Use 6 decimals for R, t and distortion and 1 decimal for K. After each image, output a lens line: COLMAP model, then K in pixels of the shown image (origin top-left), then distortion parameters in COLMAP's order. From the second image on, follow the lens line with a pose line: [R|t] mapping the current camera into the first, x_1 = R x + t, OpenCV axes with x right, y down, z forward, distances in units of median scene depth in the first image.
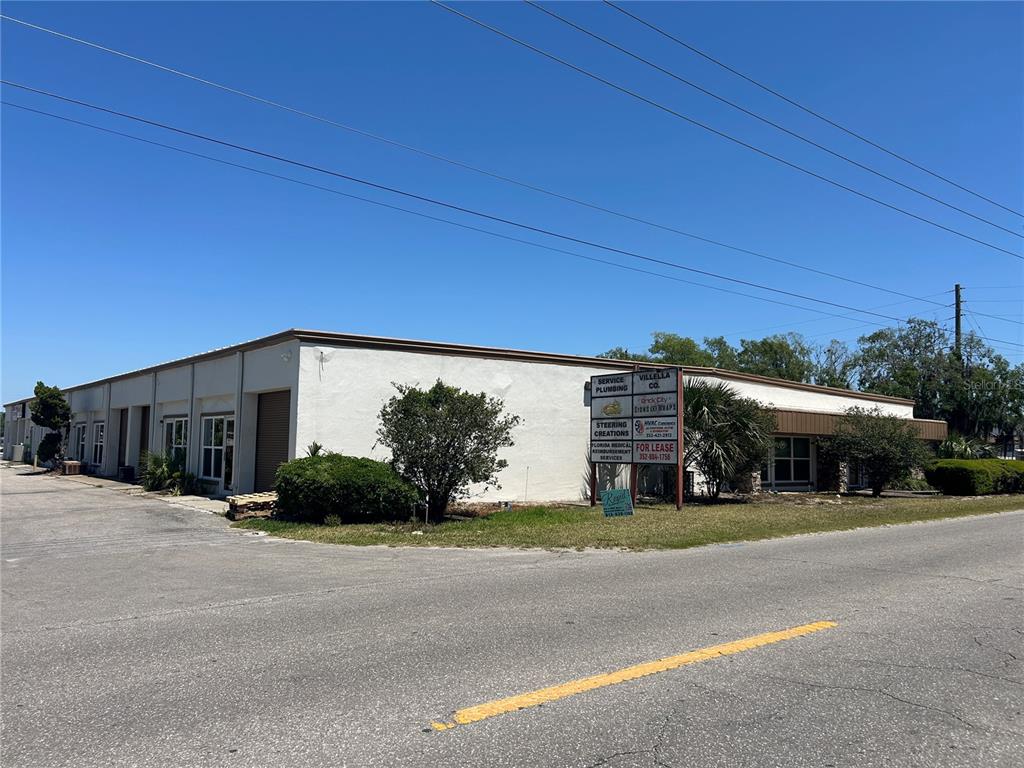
lens RADIAL K [[754.9, 0, 512.0], [0, 754.9, 384.0], [0, 0, 1]] dist [0.037256, -0.008942]
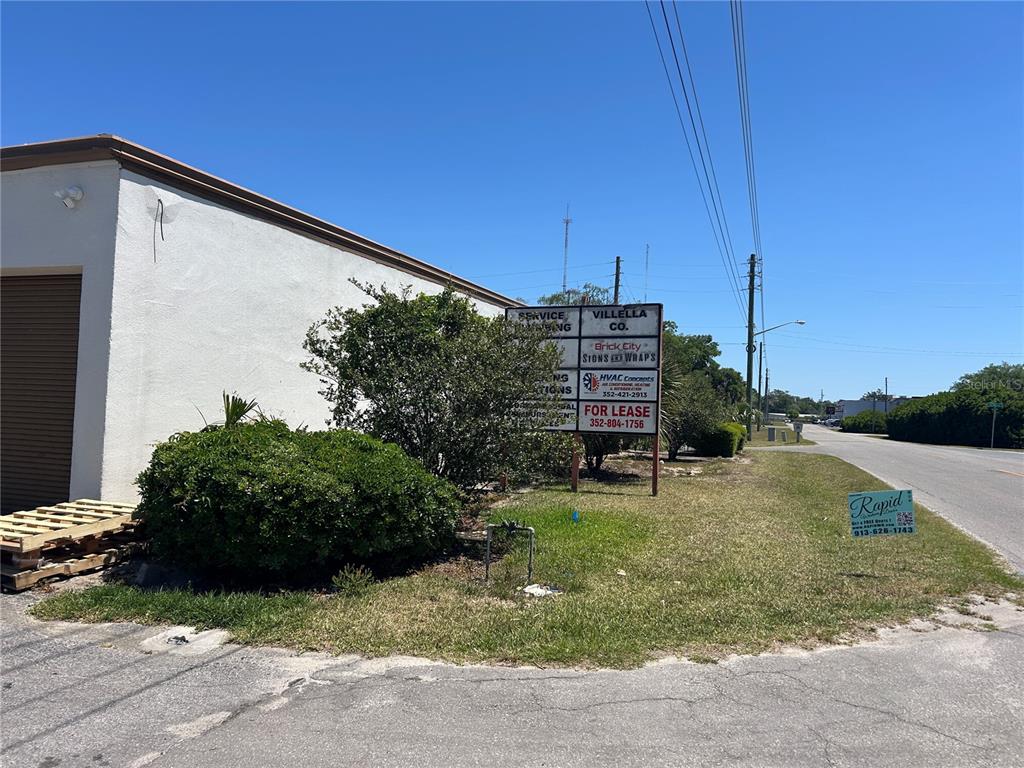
lens RADIAL K [[754.9, 0, 512.0], [0, 754.9, 384.0], [0, 0, 1]] dist [0.037256, -0.008942]
pose [[0.844235, 0.034490, 0.534862, -0.291187], [-0.068689, 0.996661, 0.044151, 0.032708], [-0.531553, -0.074013, 0.843785, 0.438822]]
